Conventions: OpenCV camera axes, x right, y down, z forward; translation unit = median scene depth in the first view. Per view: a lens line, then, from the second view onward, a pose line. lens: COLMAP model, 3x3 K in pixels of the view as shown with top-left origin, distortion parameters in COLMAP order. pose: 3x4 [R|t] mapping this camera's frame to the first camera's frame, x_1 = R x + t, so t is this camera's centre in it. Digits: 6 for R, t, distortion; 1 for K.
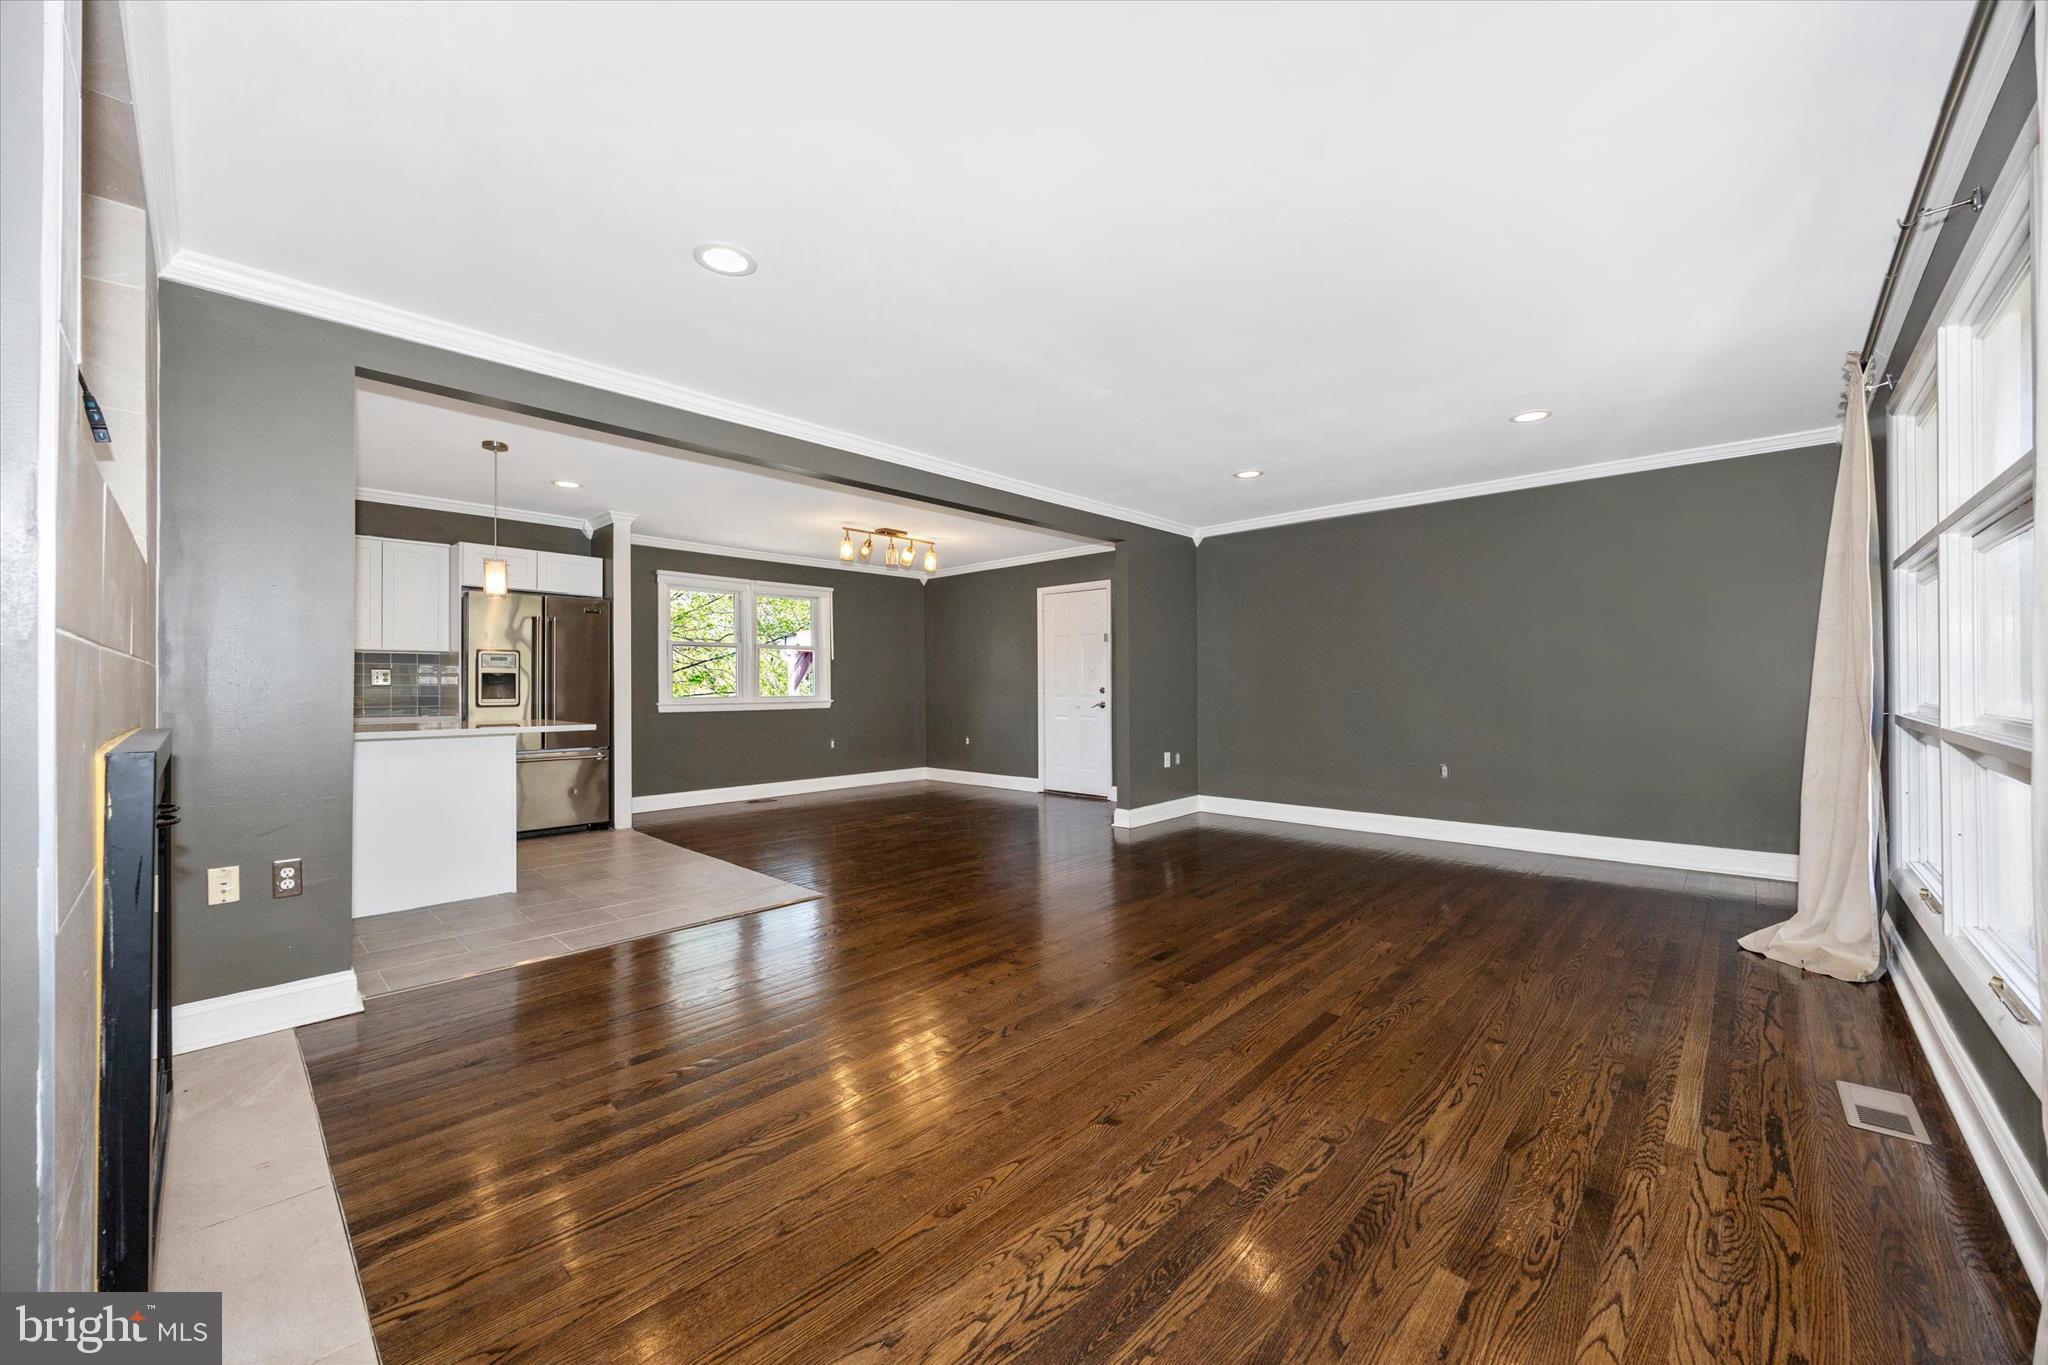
lens RADIAL K [[796.5, 0, 1037.4], [0, 796.5, 683.3], [0, 0, 1]] dist [-0.015783, -0.000048]
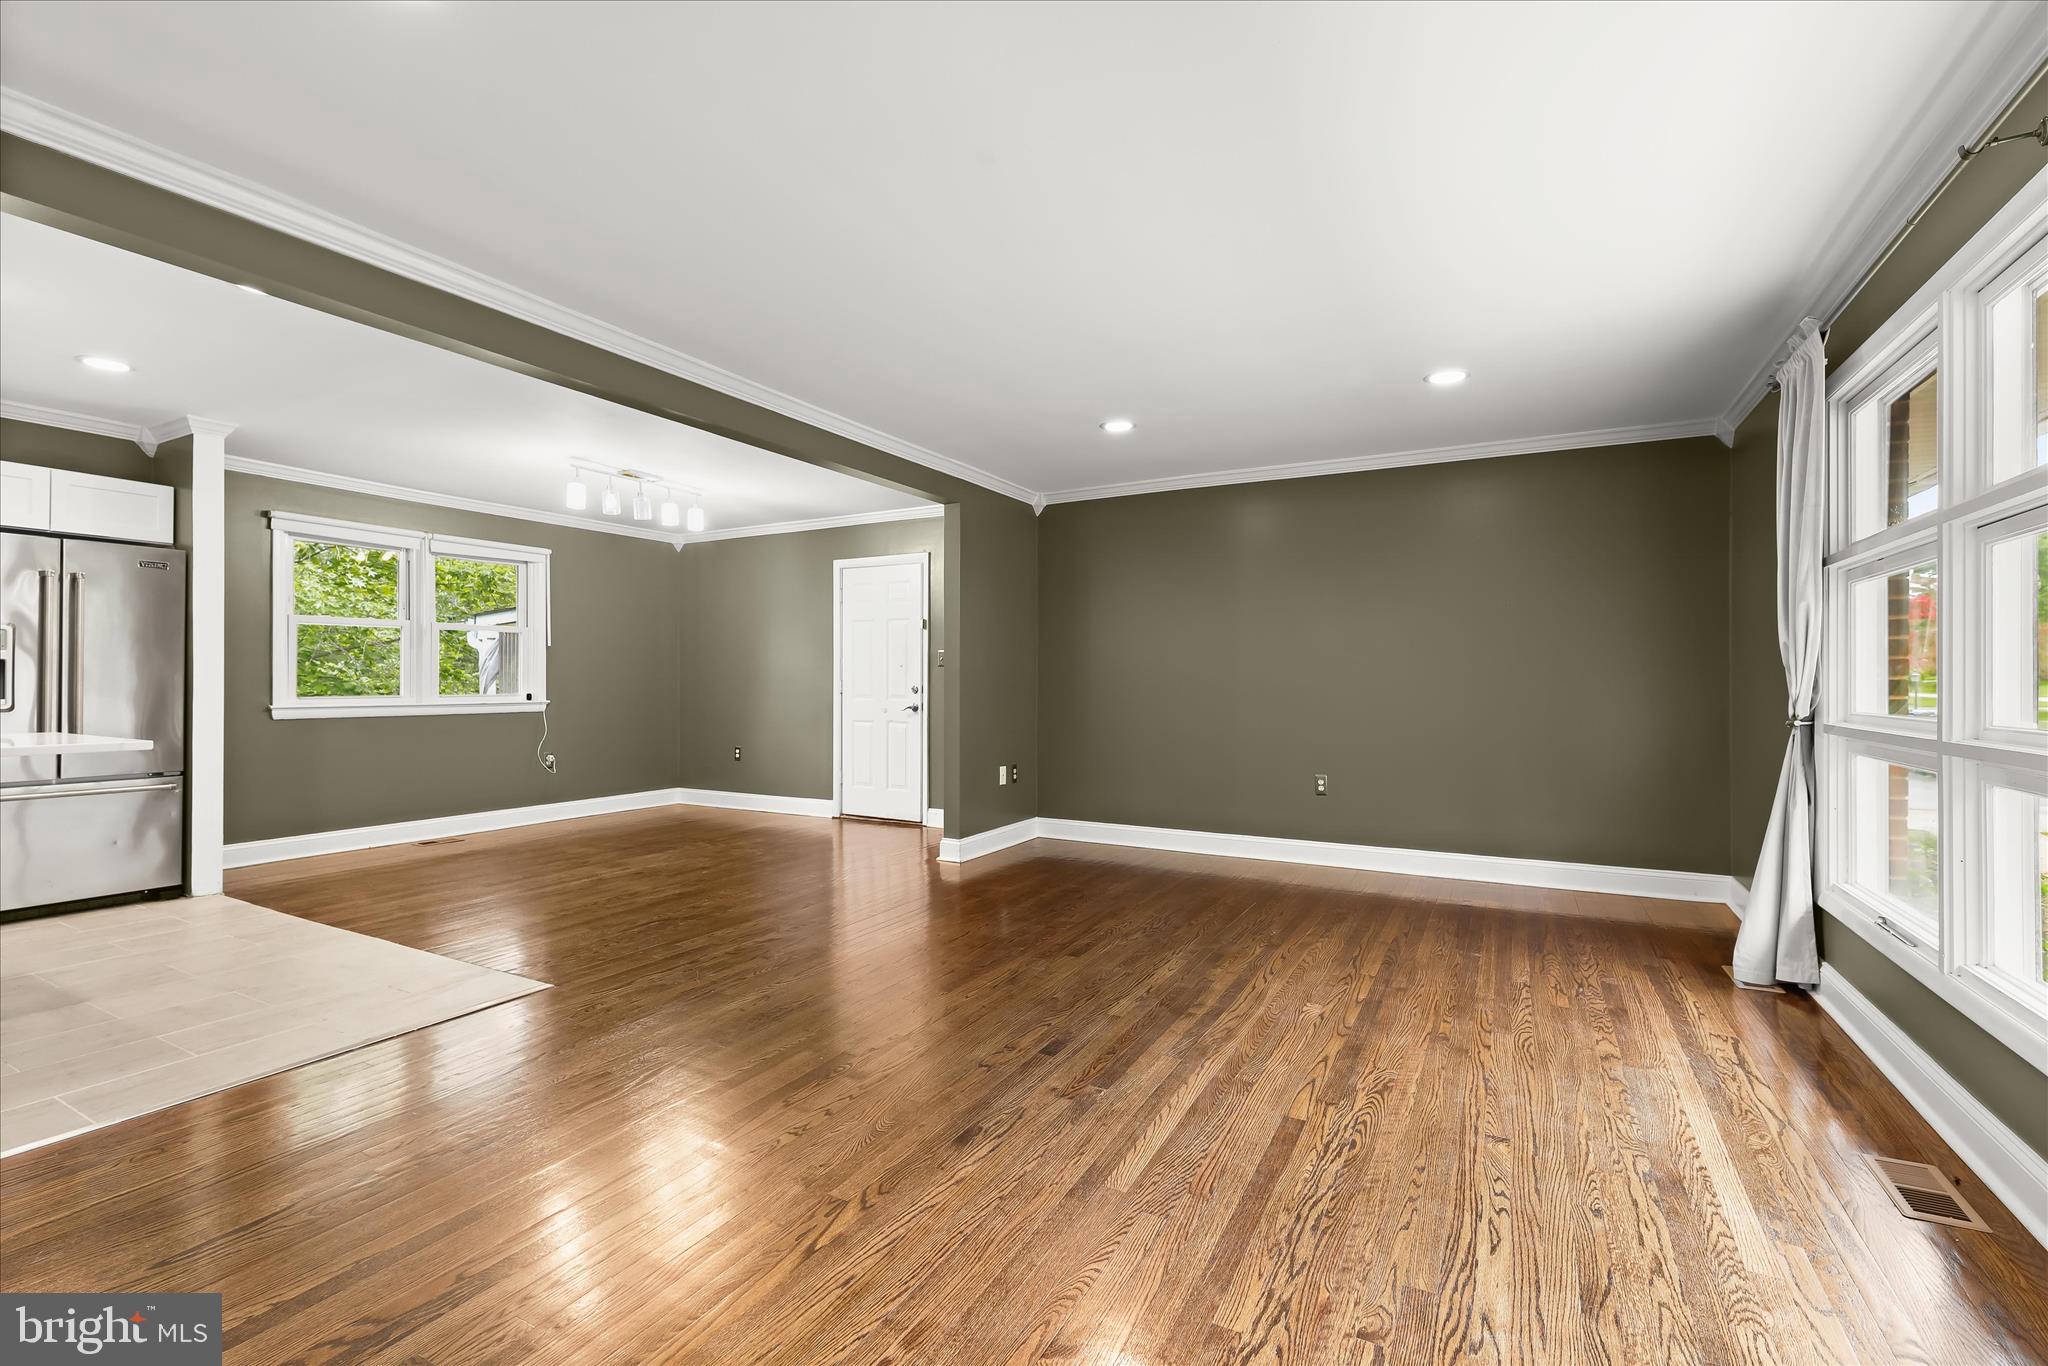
lens RADIAL K [[917.4, 0, 1024.0], [0, 917.4, 683.0], [0, 0, 1]] dist [0.002299, -0.000204]
pose [[0.971644, 0.007655, 0.236324, -0.046140], [-0.008213, 0.999965, 0.001377, -0.000204], [-0.236306, -0.003279, 0.971673, 0.102473]]
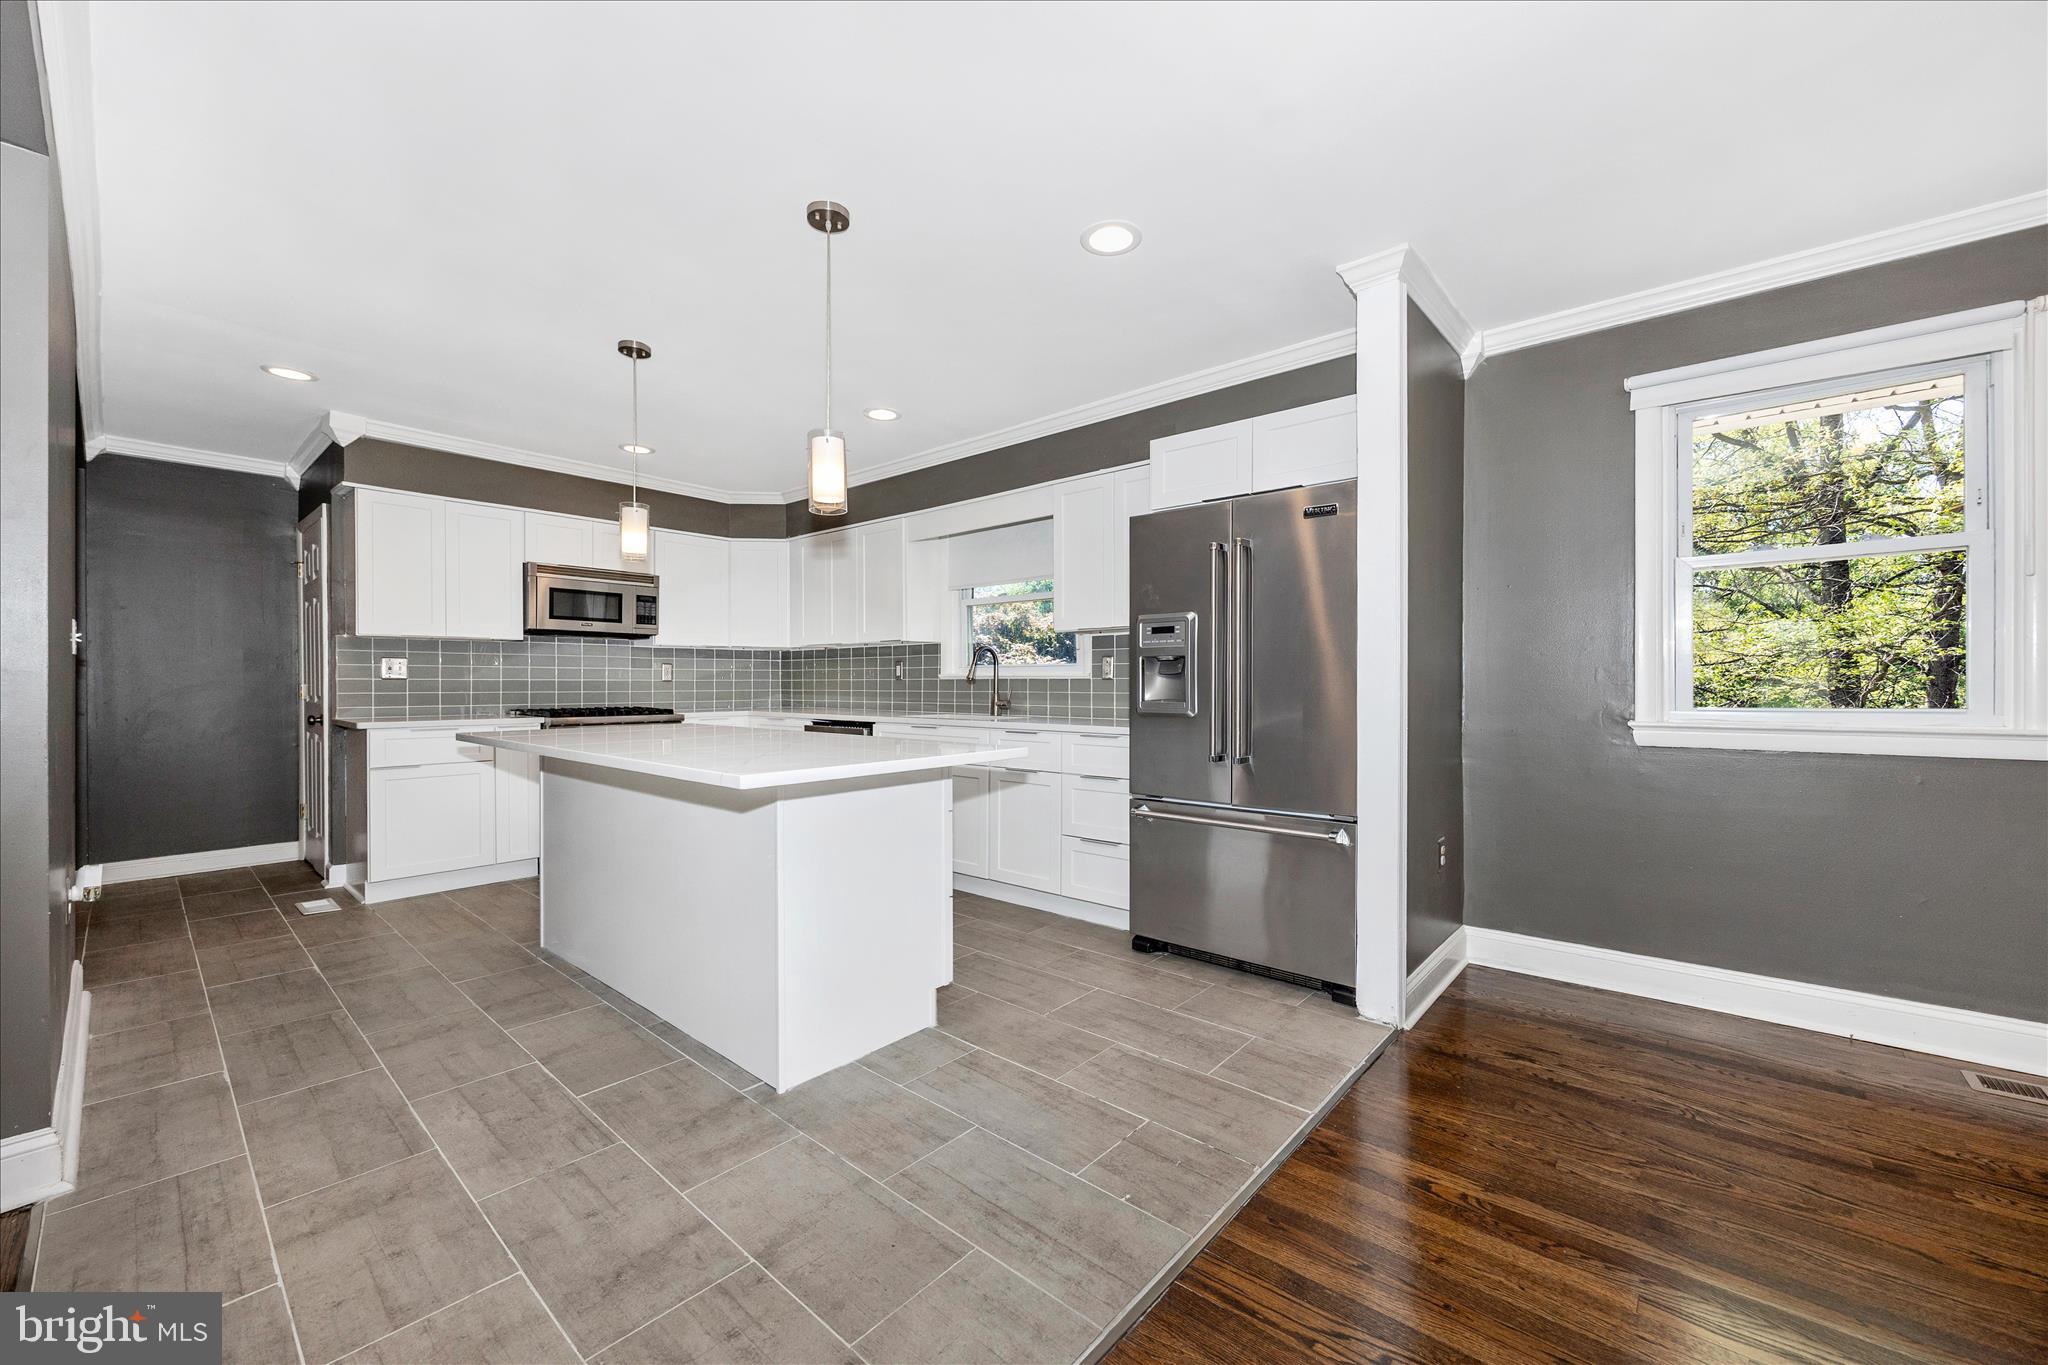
lens RADIAL K [[796.5, 0, 1037.4], [0, 796.5, 683.3], [0, 0, 1]] dist [-0.015783, -0.000048]
pose [[0.024792, 0.005774, -0.999676, -0.125170], [0.001162, 0.999982, 0.005805, 0.006181], [0.999692, -0.001305, 0.024785, 0.904157]]
